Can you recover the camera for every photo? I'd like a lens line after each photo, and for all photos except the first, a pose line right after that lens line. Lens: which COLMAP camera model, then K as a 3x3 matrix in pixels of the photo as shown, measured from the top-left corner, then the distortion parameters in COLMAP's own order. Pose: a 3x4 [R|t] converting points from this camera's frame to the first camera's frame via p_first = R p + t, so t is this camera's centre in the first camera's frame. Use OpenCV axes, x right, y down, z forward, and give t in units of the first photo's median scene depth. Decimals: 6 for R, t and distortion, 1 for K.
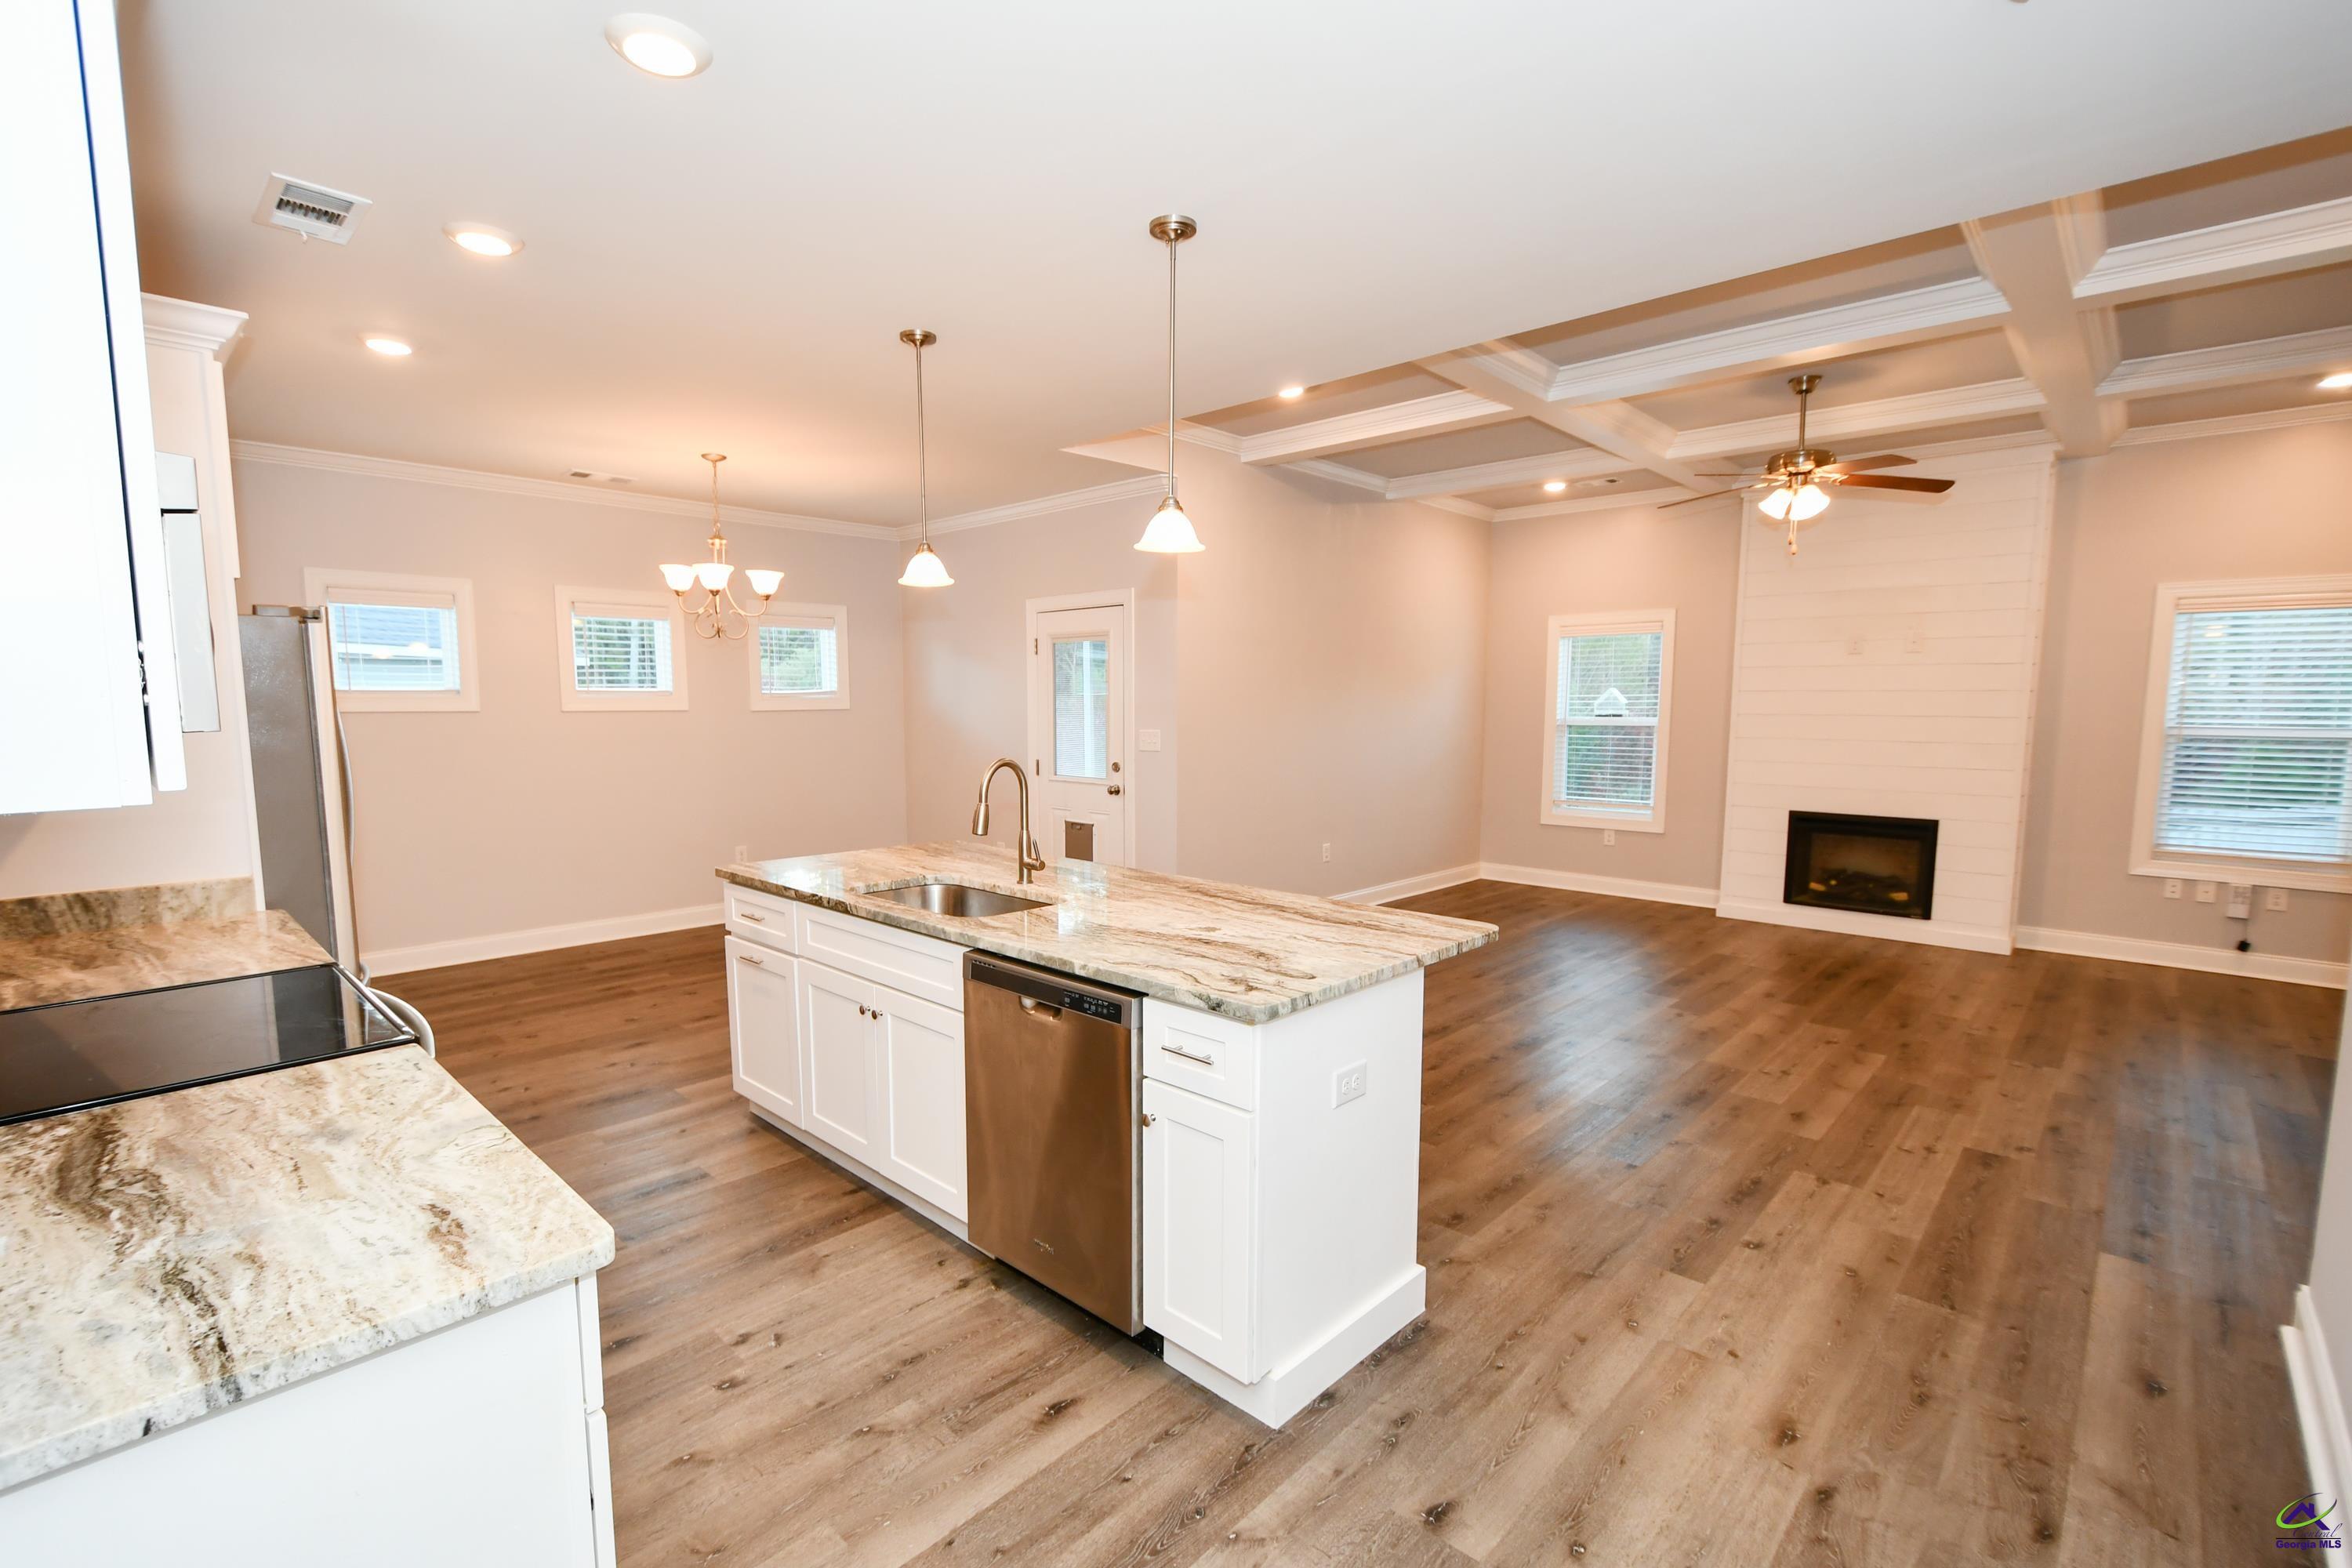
lens RADIAL K [[1046.4, 0, 1151.2], [0, 1046.4, 814.0], [0, 0, 1]] dist [0.010720, -0.010467]
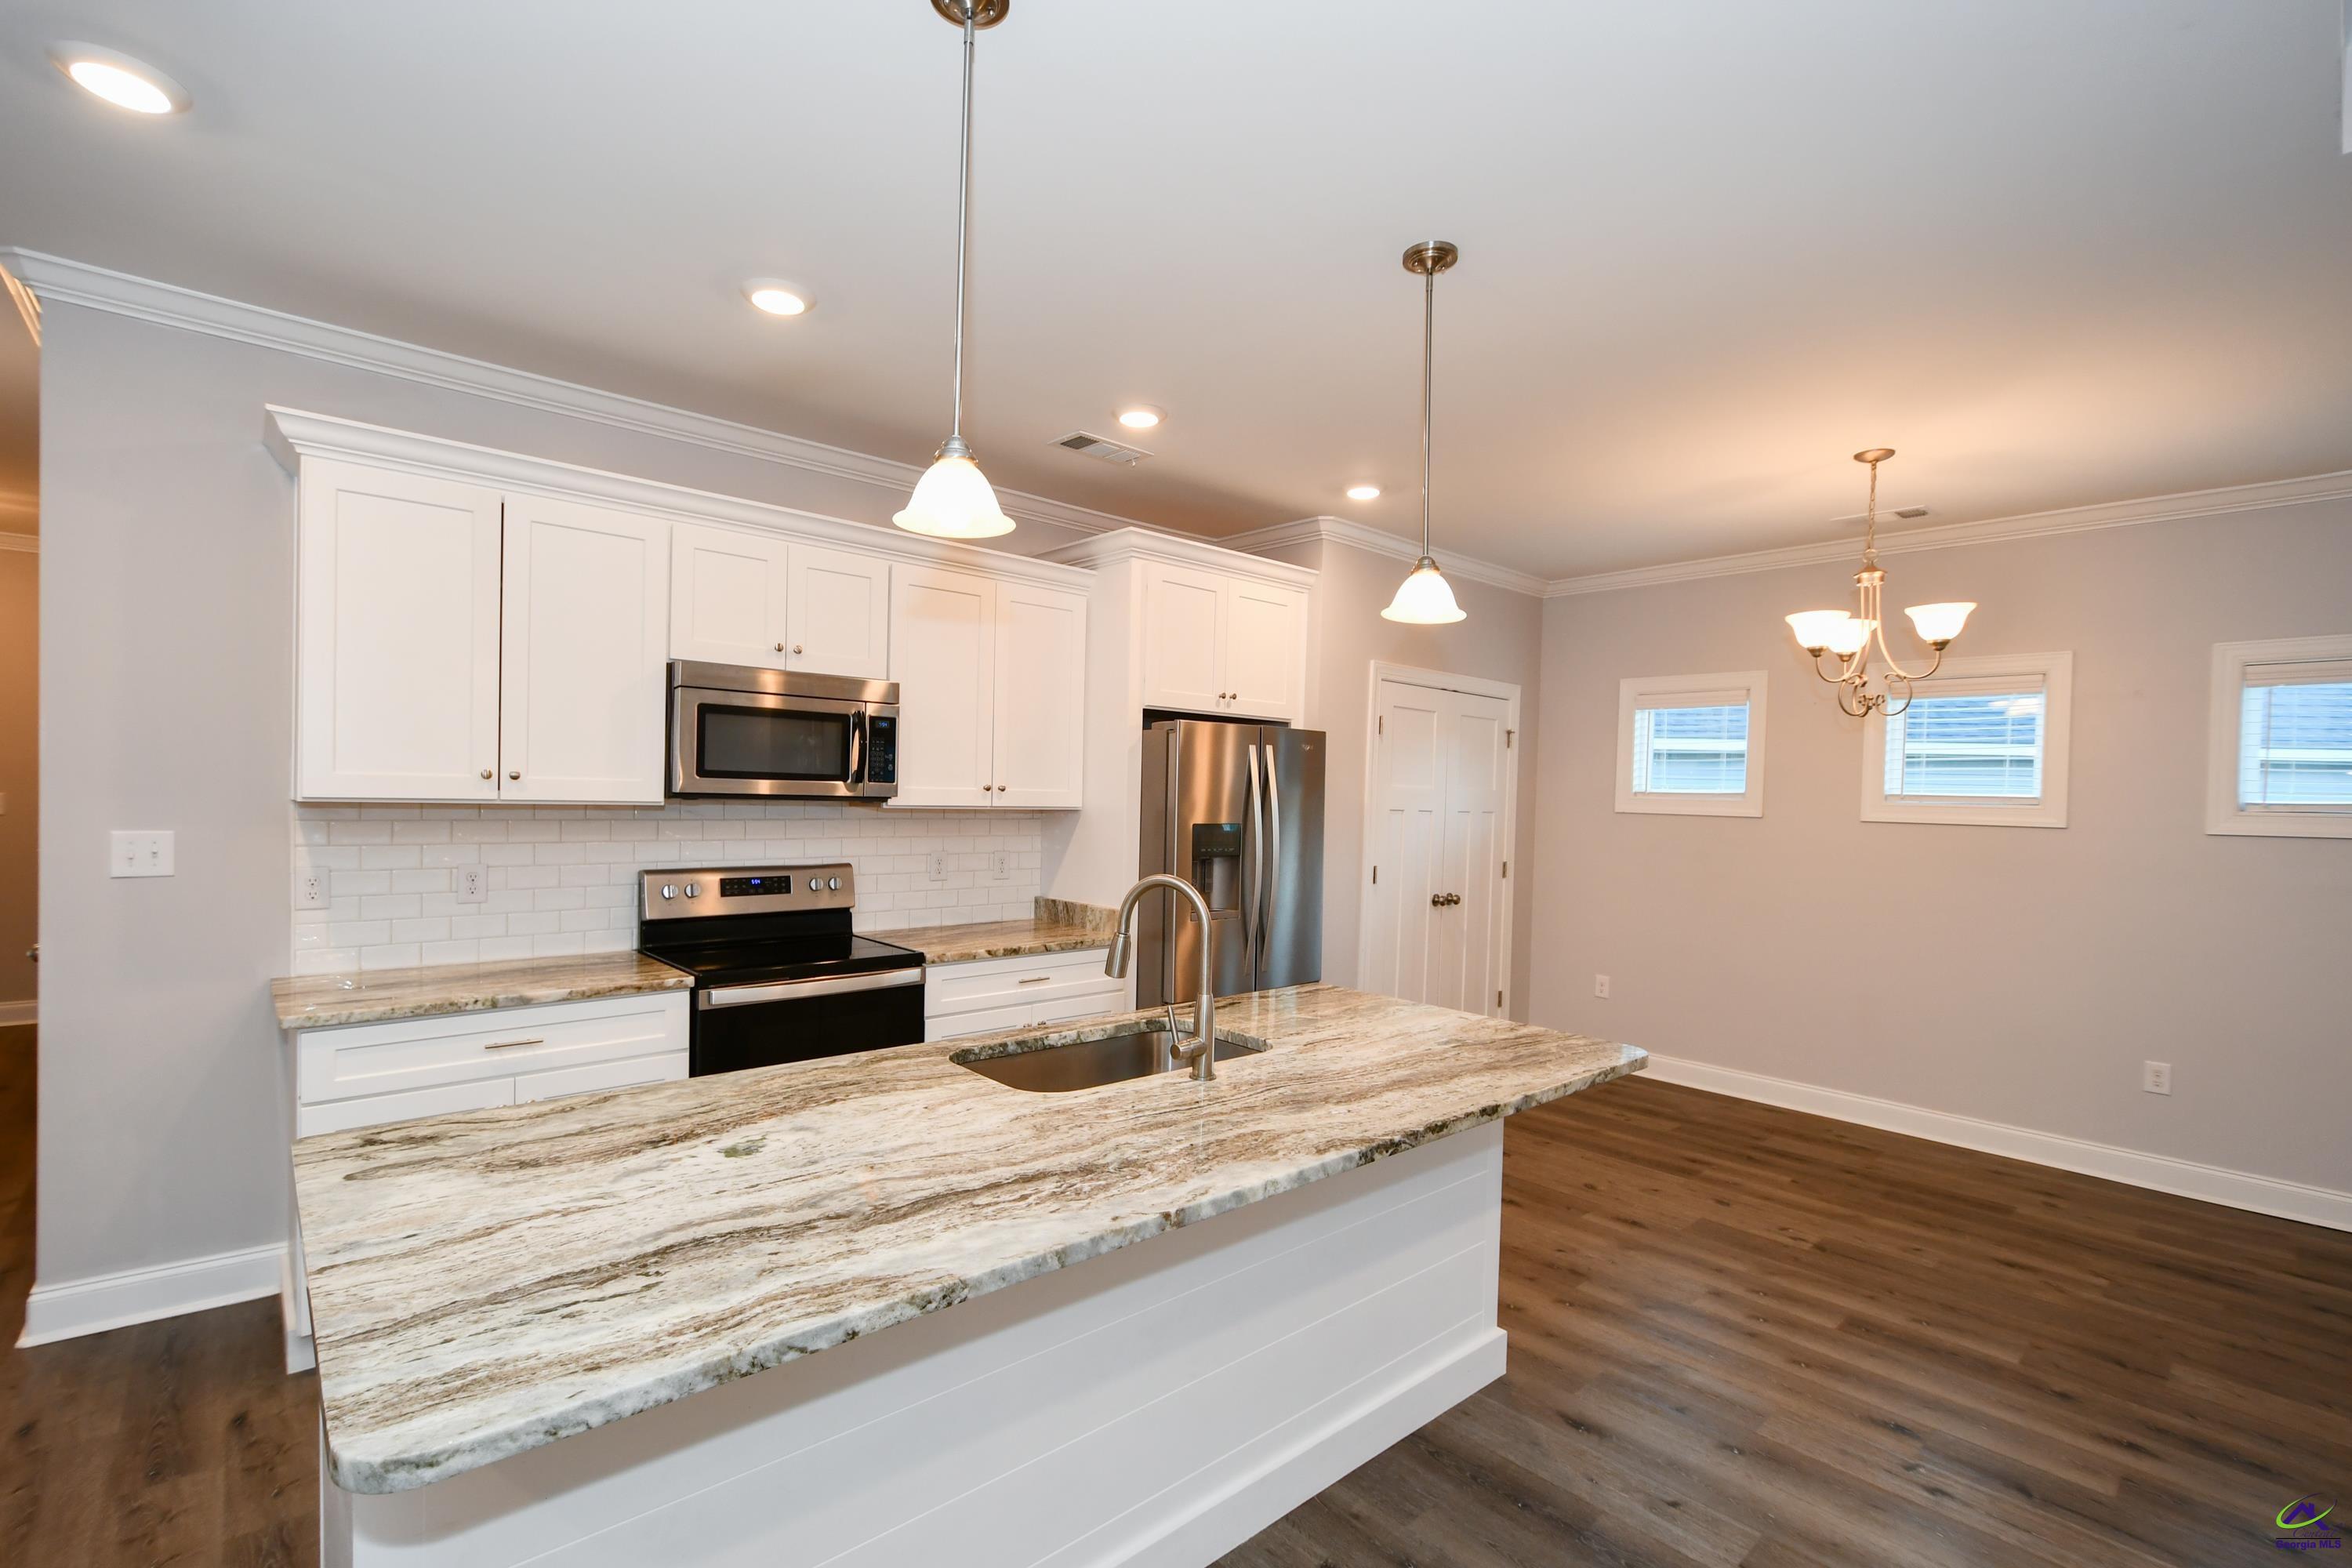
lens RADIAL K [[1046.4, 0, 1151.2], [0, 1046.4, 814.0], [0, 0, 1]] dist [0.010720, -0.010467]
pose [[-0.084431, 0.020410, -0.996220, 0.286869], [-0.132873, 0.990631, 0.031557, -0.060424], [0.987530, 0.135035, -0.080928, 0.566716]]
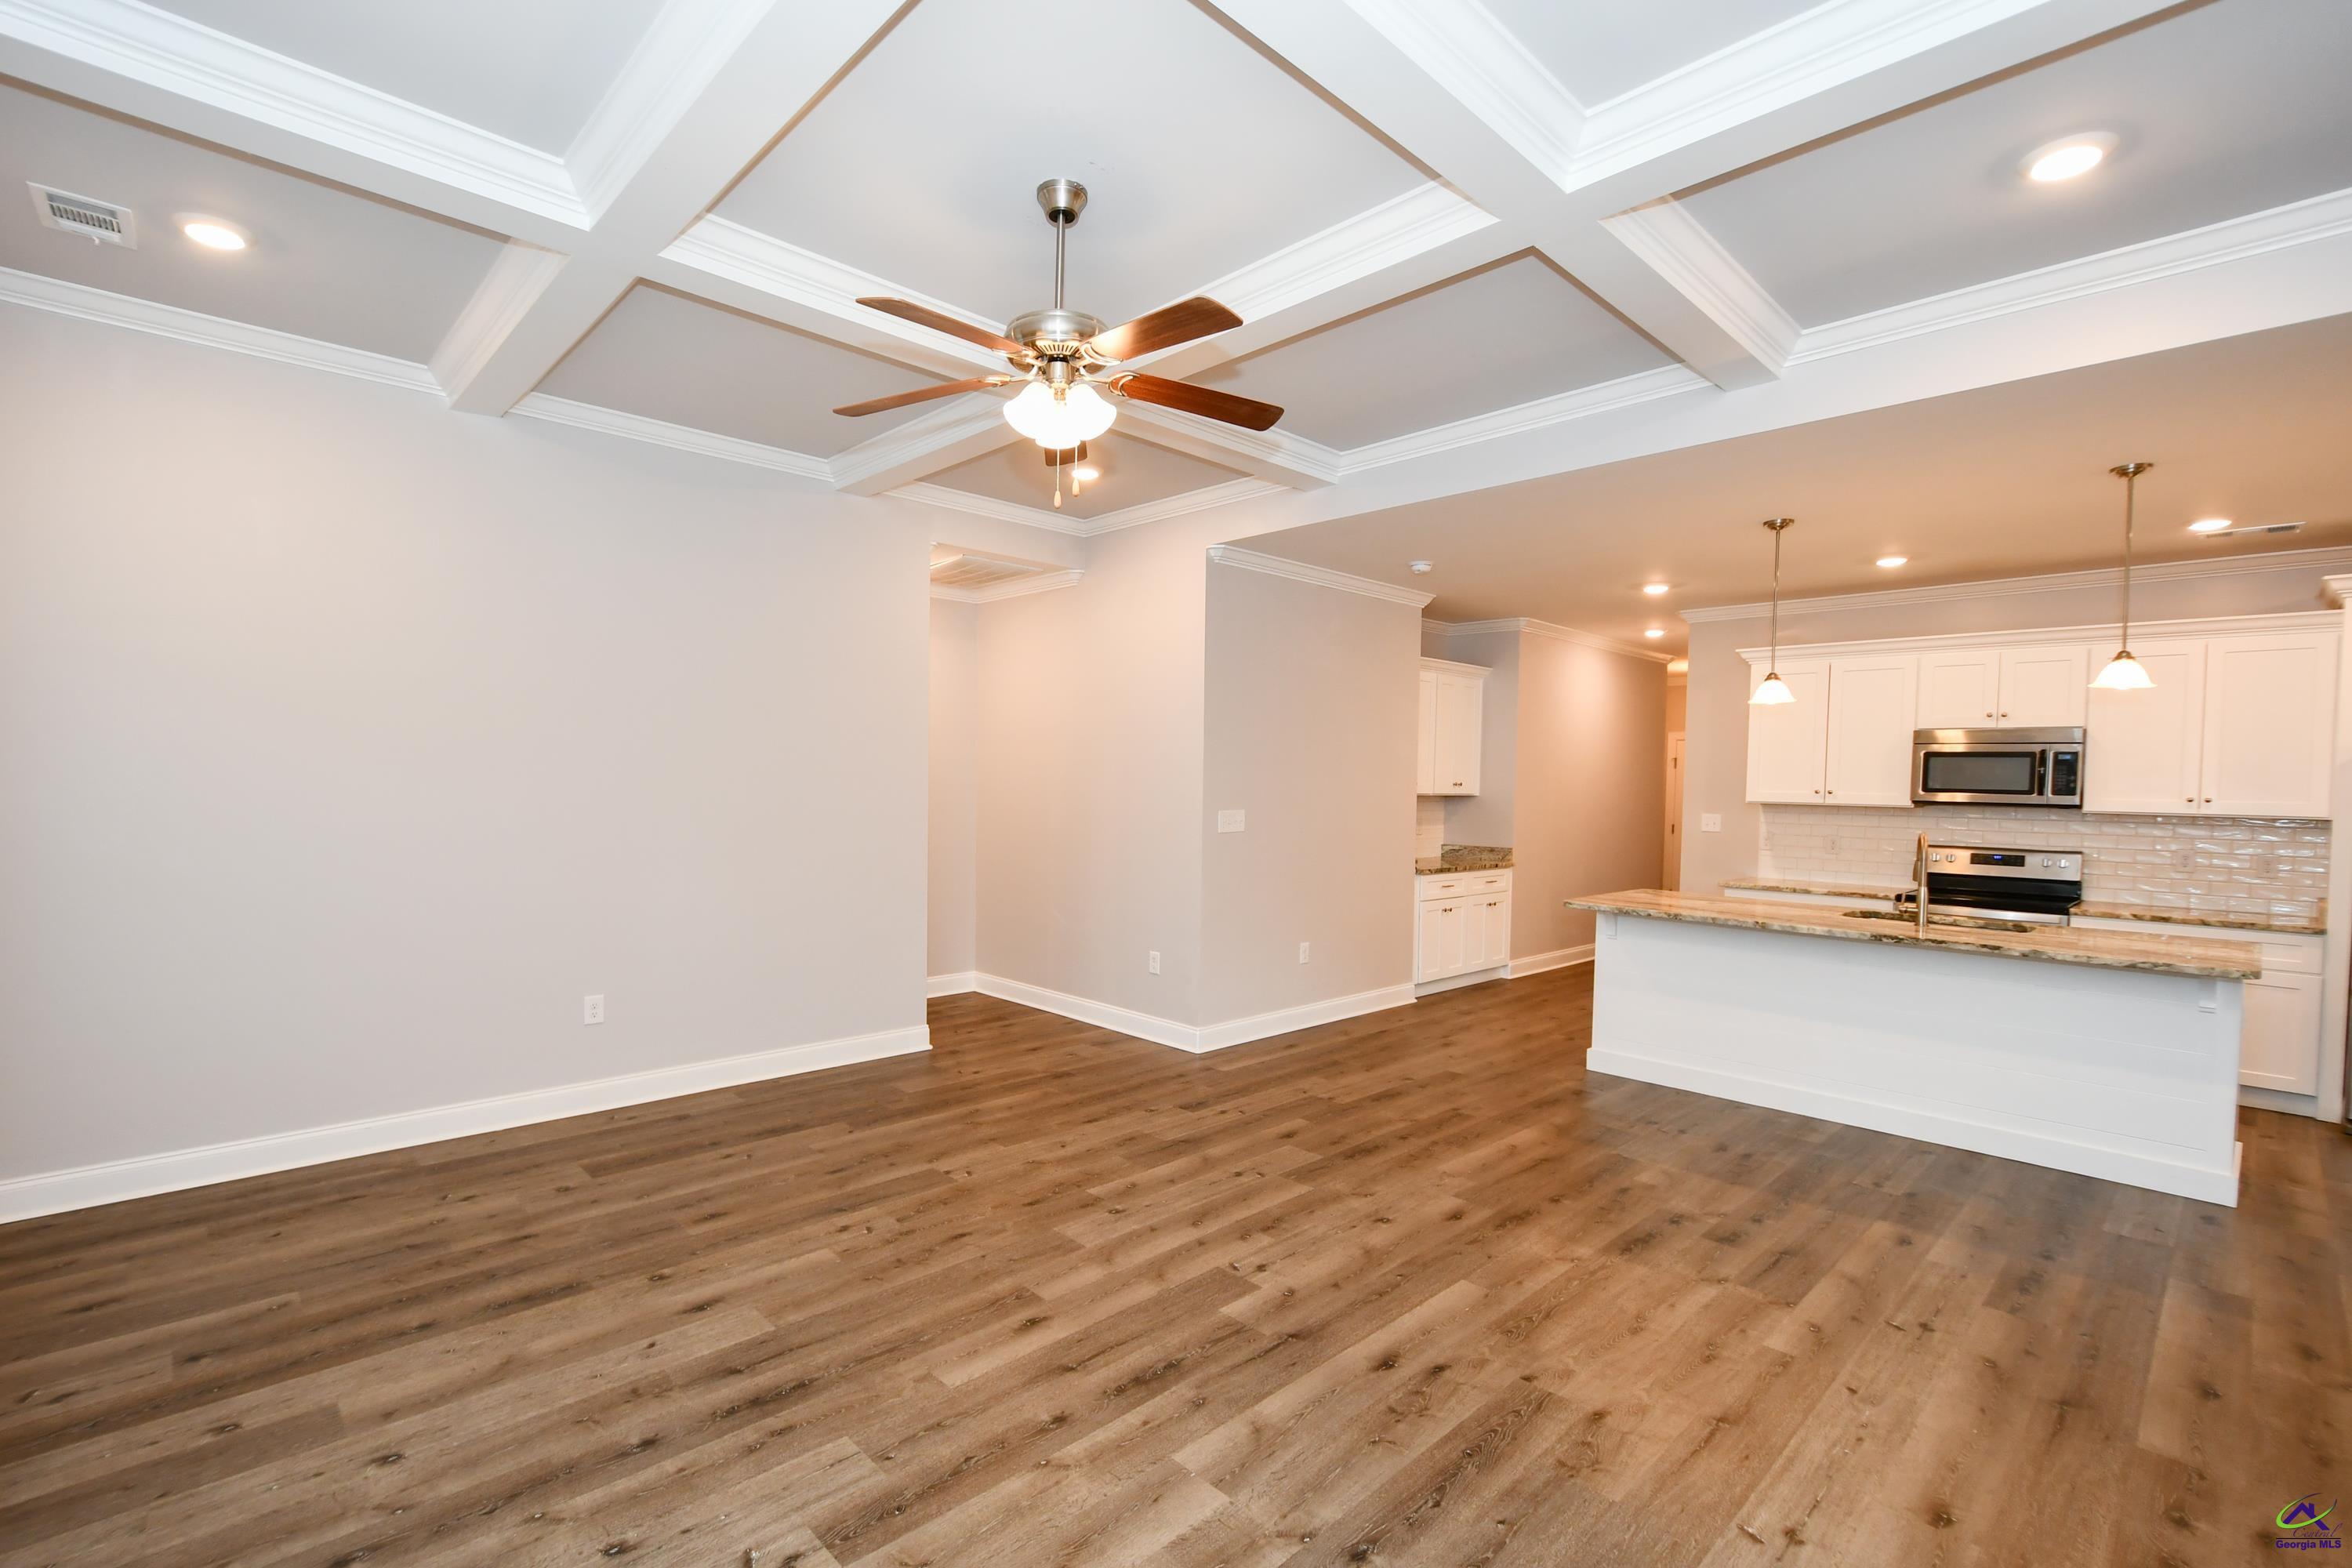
lens RADIAL K [[1046.4, 0, 1151.2], [0, 1046.4, 814.0], [0, 0, 1]] dist [0.010720, -0.010467]
pose [[-0.998679, -0.021532, 0.046646, 0.460450], [-0.014747, 0.989874, 0.141182, -0.143616], [-0.049214, 0.140308, -0.988884, 1.341910]]
